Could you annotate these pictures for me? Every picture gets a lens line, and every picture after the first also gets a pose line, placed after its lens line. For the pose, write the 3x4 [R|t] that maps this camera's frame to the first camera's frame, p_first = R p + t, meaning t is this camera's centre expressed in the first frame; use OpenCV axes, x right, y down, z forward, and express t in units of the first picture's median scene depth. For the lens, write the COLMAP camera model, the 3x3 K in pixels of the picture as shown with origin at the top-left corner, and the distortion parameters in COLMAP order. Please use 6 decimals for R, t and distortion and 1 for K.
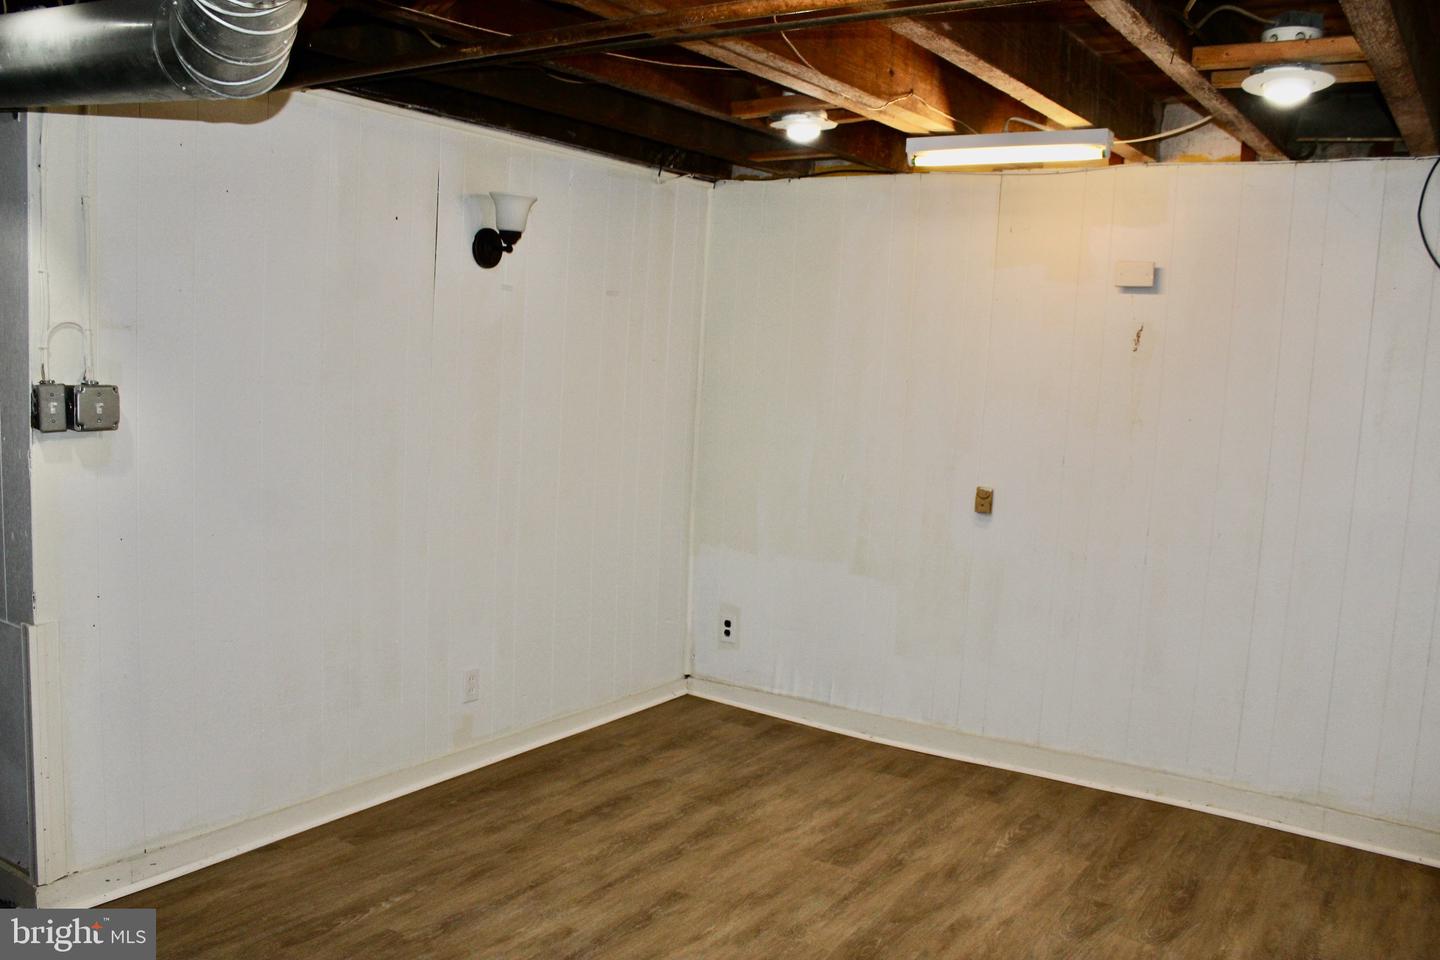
lens RADIAL K [[1208.1, 0, 716.4], [0, 1208.1, 476.0], [0, 0, 1]] dist [-0.057346, 0.012006]
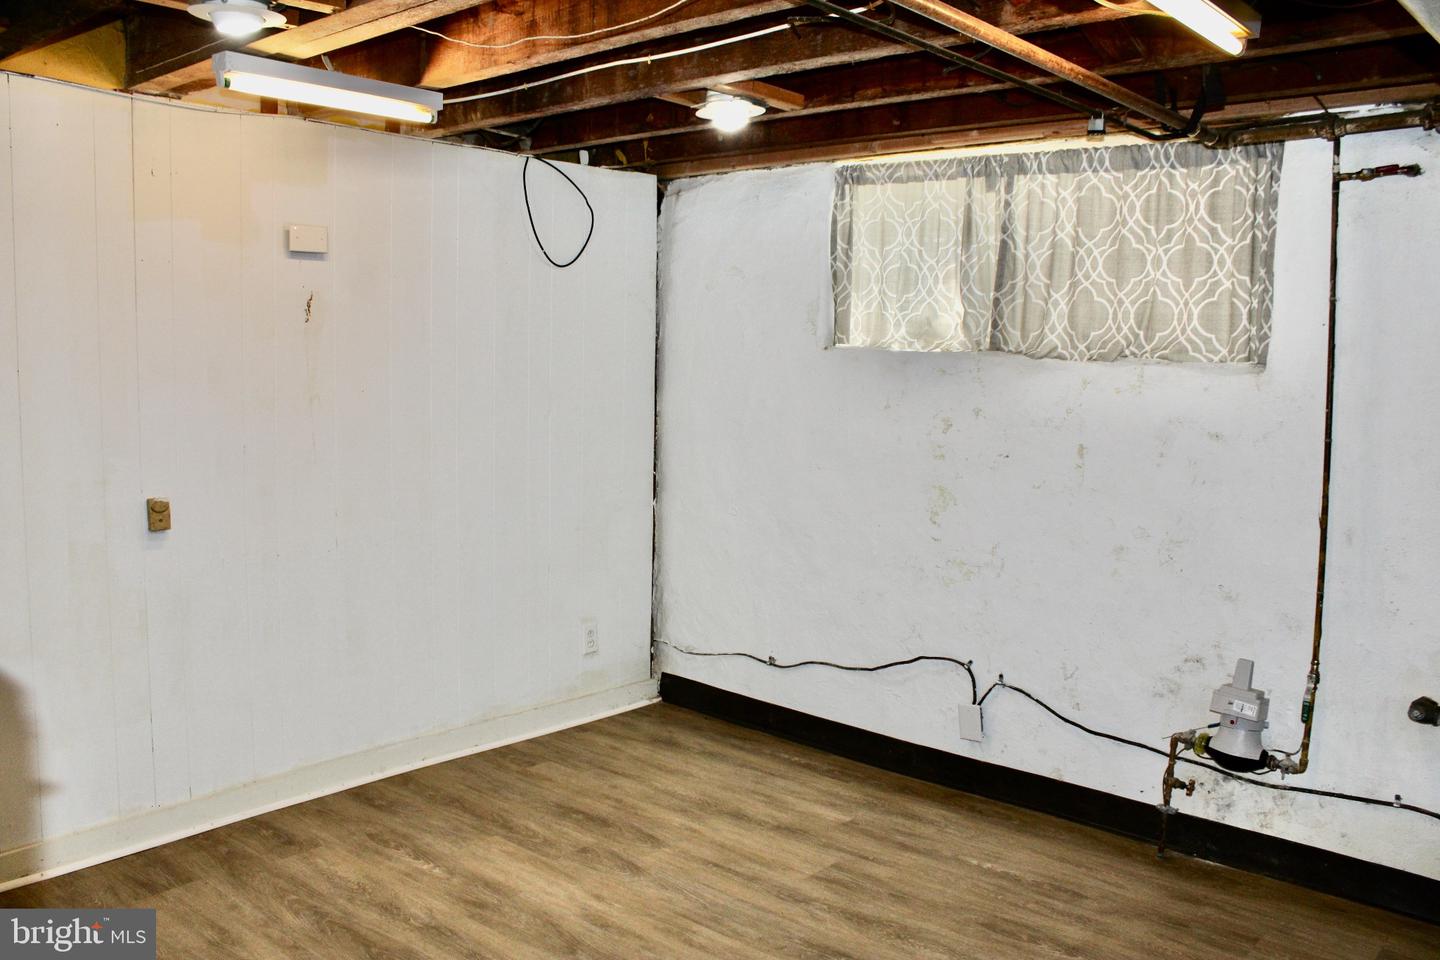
lens RADIAL K [[1208.1, 0, 717.3], [0, 1208.1, 482.4], [0, 0, 1]] dist [-0.057346, 0.012006]
pose [[0.157663, -0.149448, 0.976119, -0.562695], [0.095957, 0.986122, 0.135481, -0.083169], [-0.982820, 0.072305, 0.169816, 0.585062]]
